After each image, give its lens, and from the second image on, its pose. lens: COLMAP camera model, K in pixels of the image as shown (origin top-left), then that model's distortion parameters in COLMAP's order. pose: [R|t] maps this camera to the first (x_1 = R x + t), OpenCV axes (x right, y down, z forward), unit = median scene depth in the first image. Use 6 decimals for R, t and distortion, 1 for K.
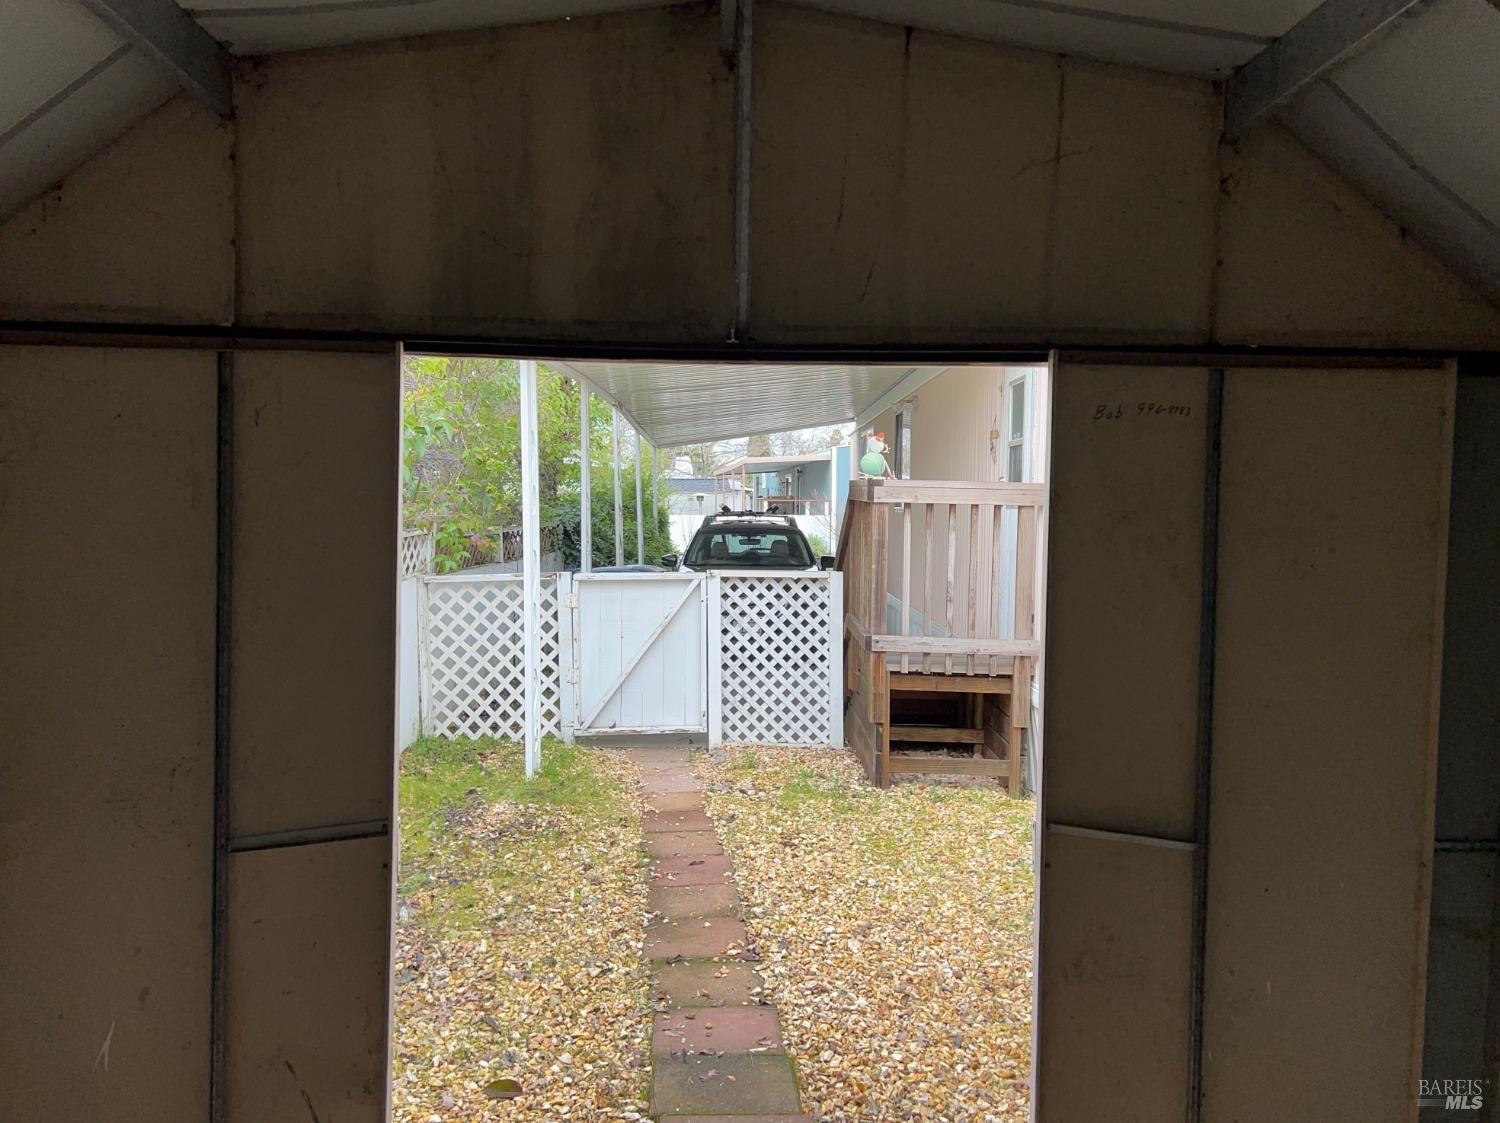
lens RADIAL K [[1147.8, 0, 741.6], [0, 1147.8, 565.0], [0, 0, 1]] dist [0.069617, -0.074018]
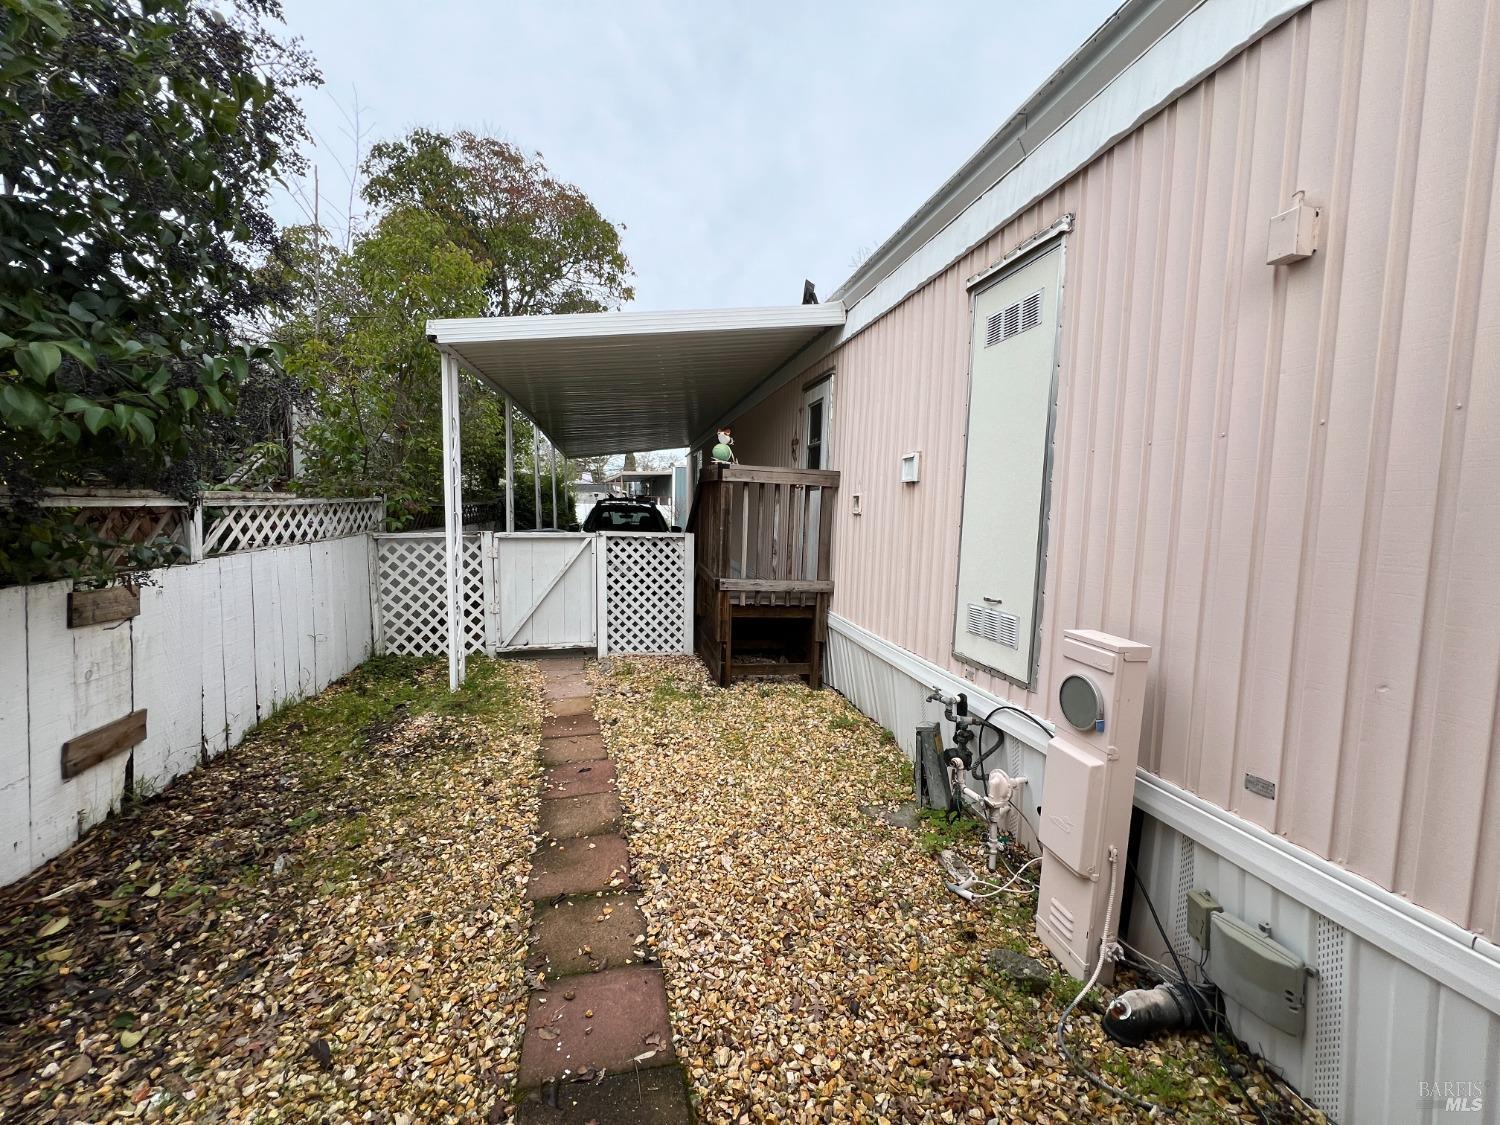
lens RADIAL K [[599.5, 0, 745.0], [0, 599.5, 556.9], [0, 0, 1]] dist [0.001861, -0.000264]
pose [[0.978874, 0.002277, 0.204454, -0.003943], [-0.009613, 0.999345, 0.034899, 0.012583], [-0.204240, -0.036127, 0.978254, 0.372588]]
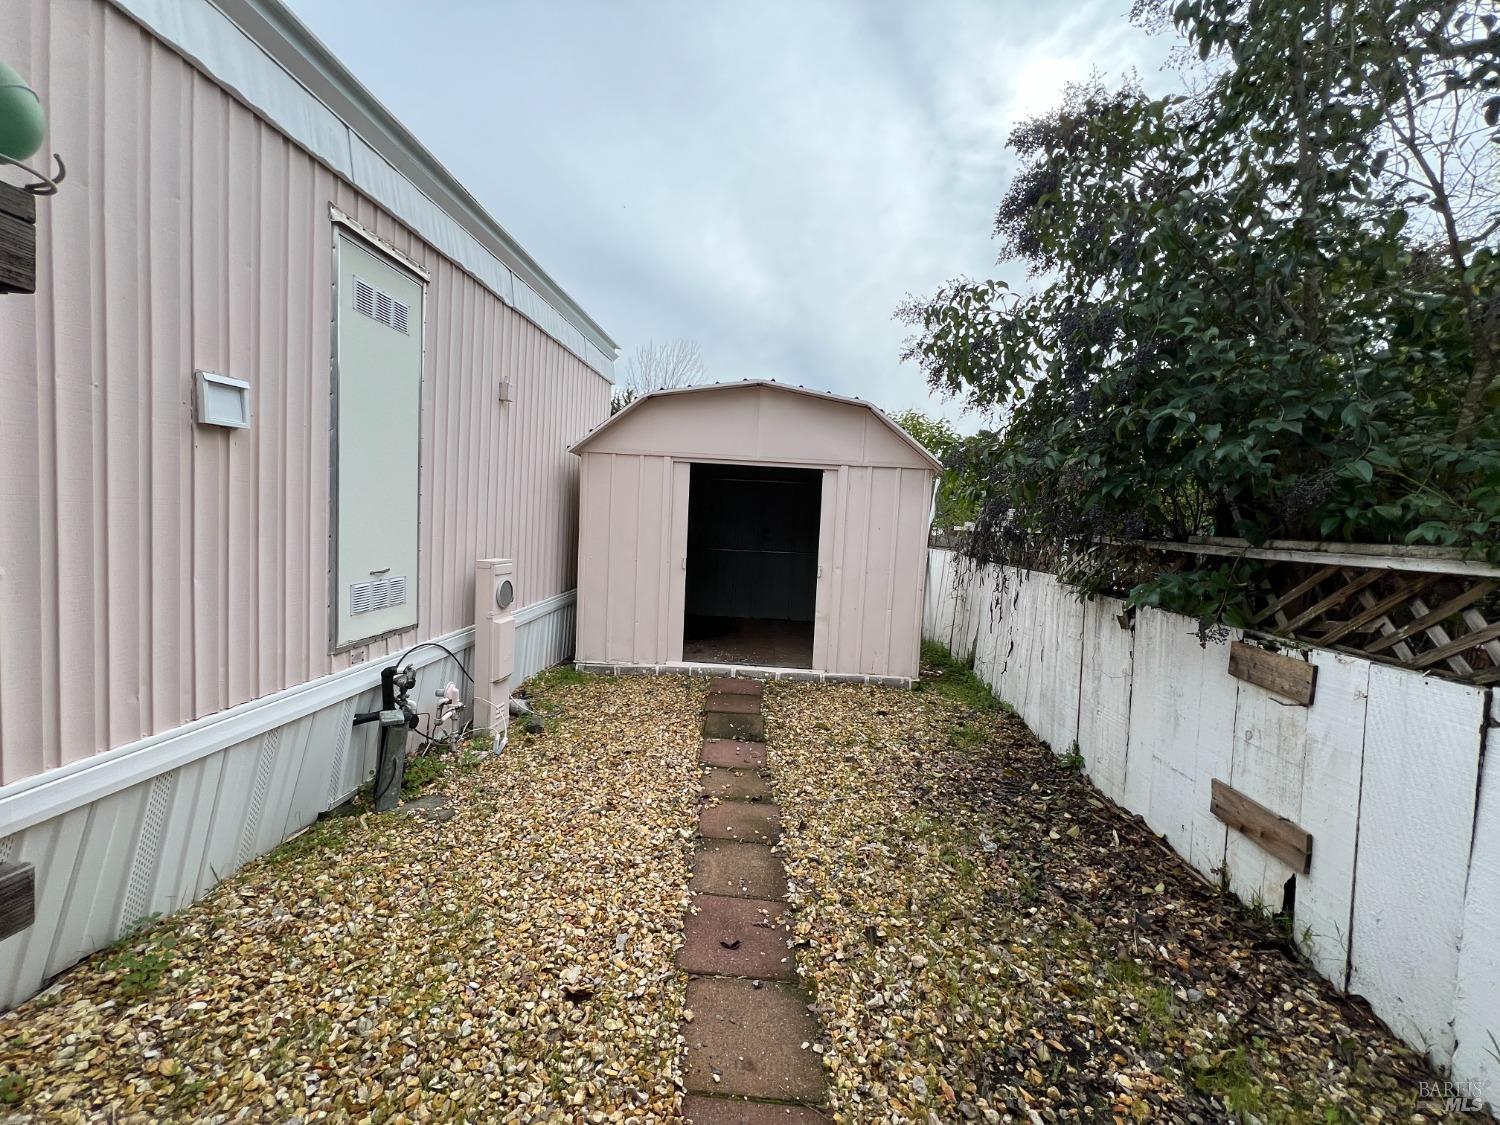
lens RADIAL K [[599.5, 0, 745.8], [0, 599.5, 552.6], [0, 0, 1]] dist [0.001861, -0.000264]
pose [[-0.995384, -0.070292, 0.065348, -0.058113], [-0.063090, 0.992319, 0.106408, -0.032488], [-0.072326, 0.101794, -0.992173, 1.399359]]
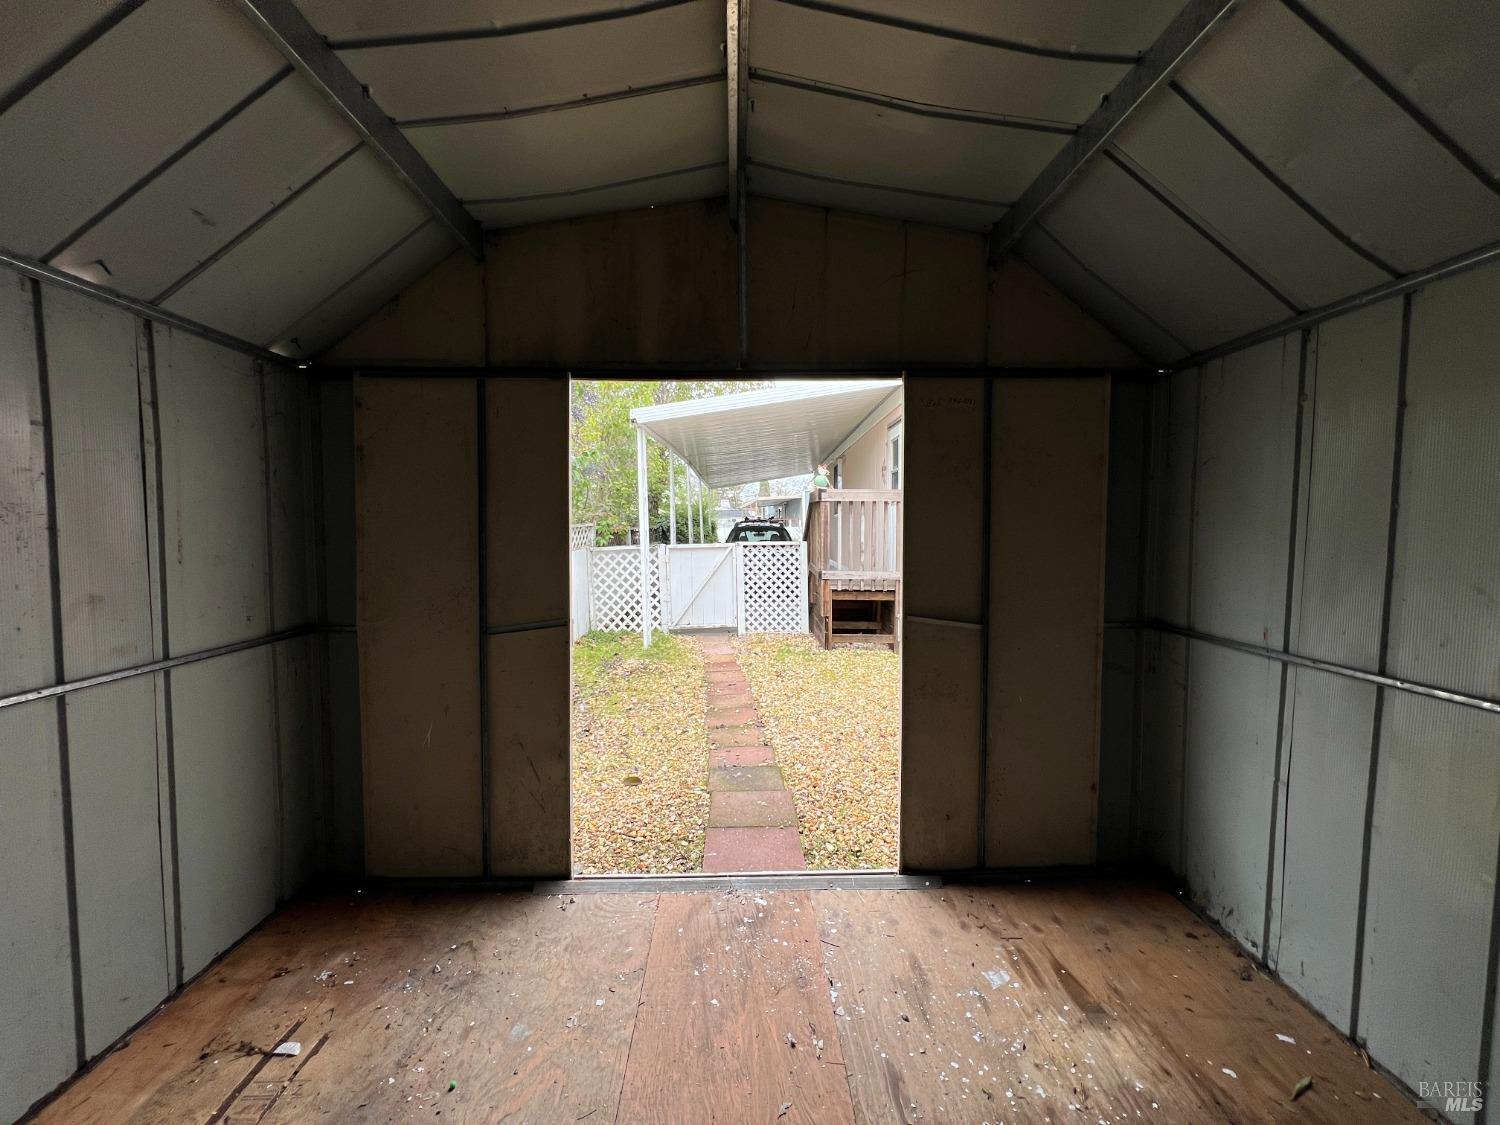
lens RADIAL K [[599.5, 0, 748.9], [0, 599.5, 559.3], [0, 0, 1]] dist [0.001861, -0.000264]
pose [[0.999759, -0.017379, -0.013423, 0.006814], [0.017378, 0.999849, -0.000160, 0.050675], [0.013424, -0.000073, 0.999910, -0.003774]]
